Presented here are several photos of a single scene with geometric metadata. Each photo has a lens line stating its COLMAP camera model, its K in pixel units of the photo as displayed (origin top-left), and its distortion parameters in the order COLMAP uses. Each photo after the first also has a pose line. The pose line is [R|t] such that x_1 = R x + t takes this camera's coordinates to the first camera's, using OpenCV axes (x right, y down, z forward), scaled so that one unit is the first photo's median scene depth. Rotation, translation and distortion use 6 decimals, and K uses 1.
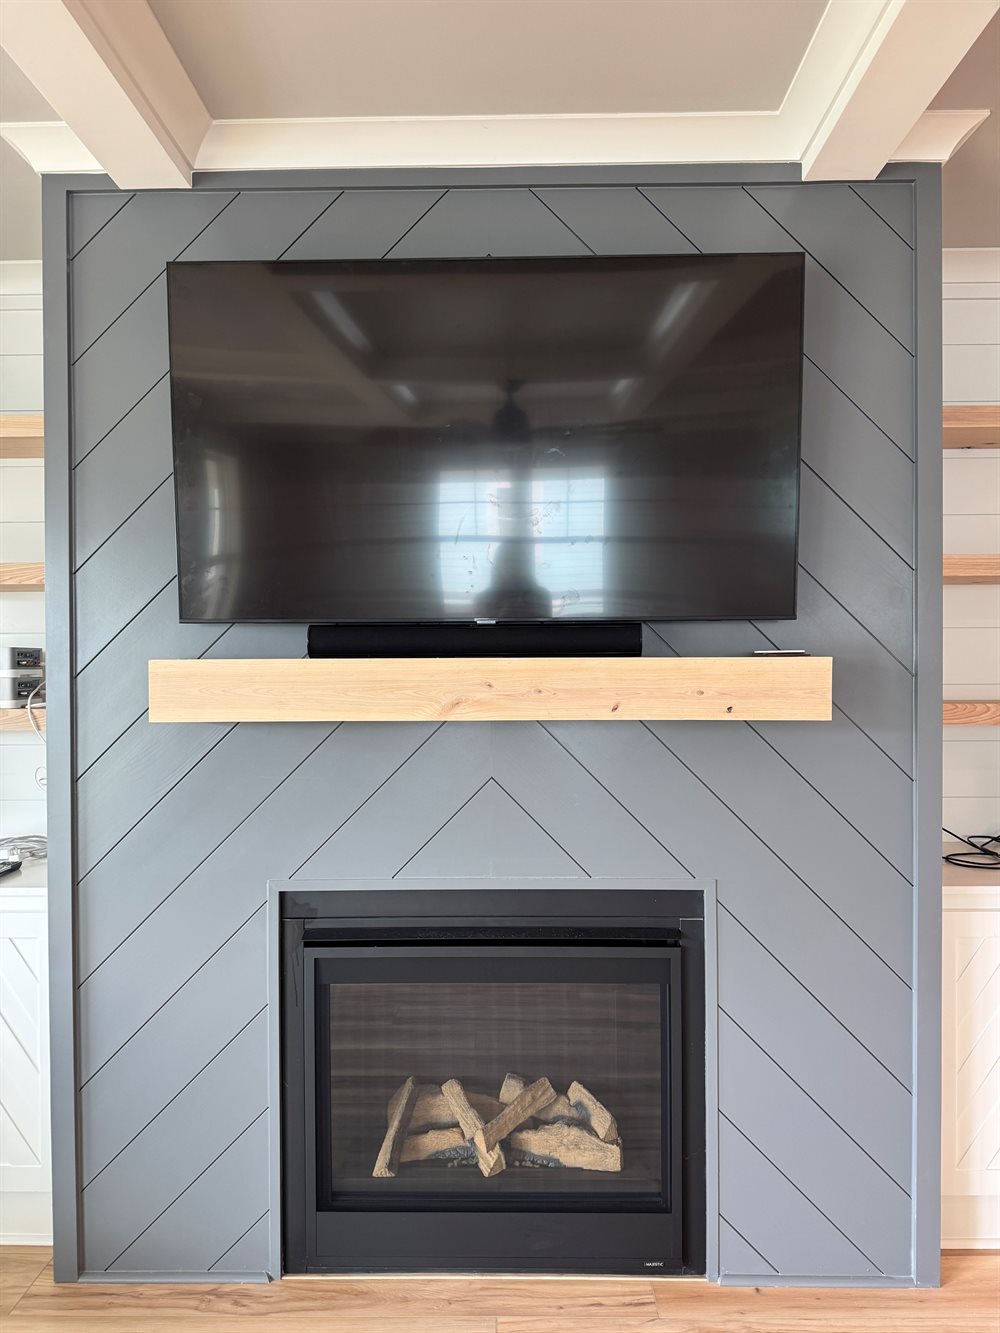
lens RADIAL K [[956.5, 0, 505.5], [0, 956.5, 670.0], [0, 0, 1]] dist [0.036102, -0.035749]
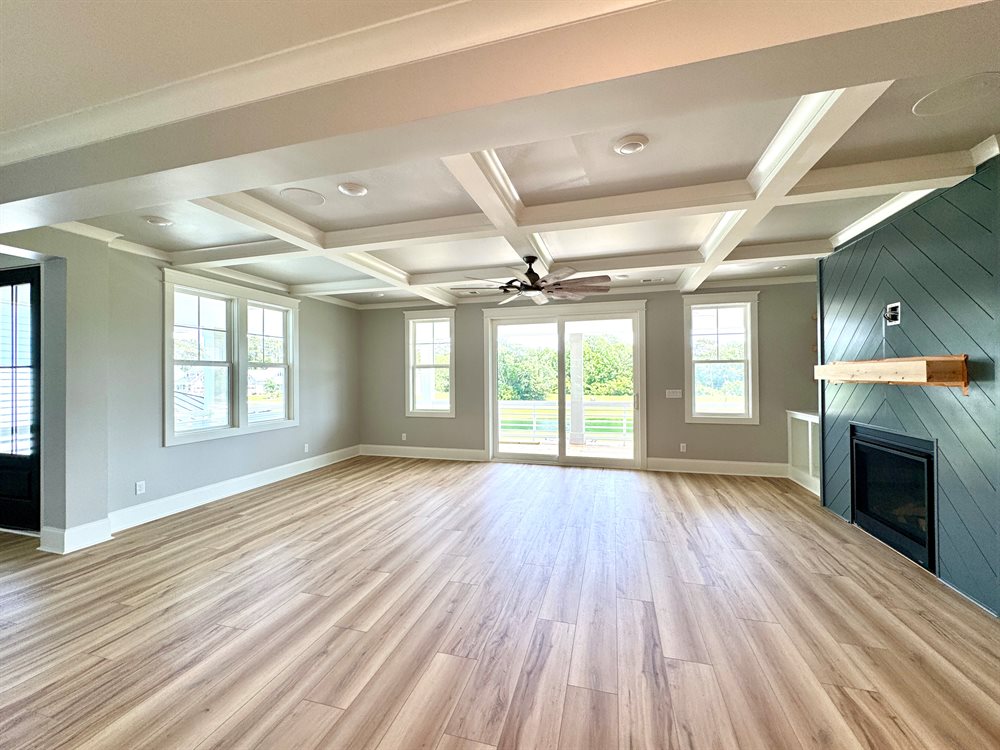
lens RADIAL K [[404.9, 0, 499.4], [0, 404.9, 372.6], [0, 0, 1]] dist [-0.000184, -0.000069]
pose [[-0.262386, 0.005441, -0.964948, 1.728696], [0.002044, 0.999985, 0.005083, 0.010838], [0.964961, -0.000638, -0.262393, 0.054405]]
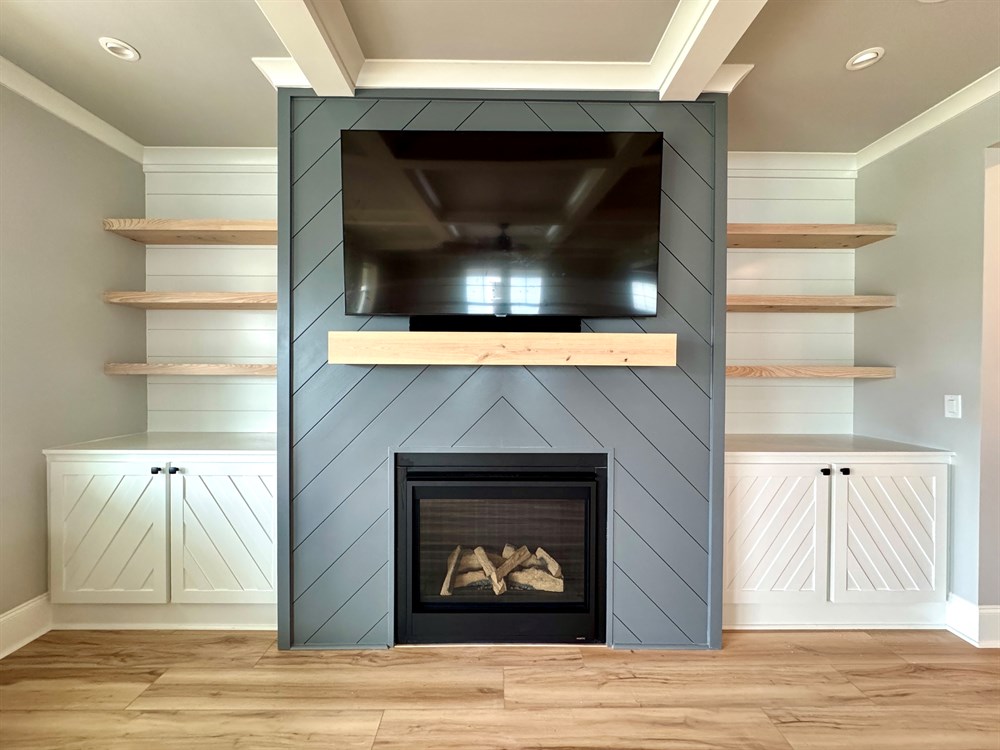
lens RADIAL K [[404.9, 0, 499.3], [0, 404.9, 368.9], [0, 0, 1]] dist [-0.000184, -0.000069]
pose [[0.999729, 0.009779, 0.021113, -0.039097], [-0.009727, 0.999949, -0.002583, 0.058917], [-0.021138, 0.002377, 0.999774, 0.161231]]
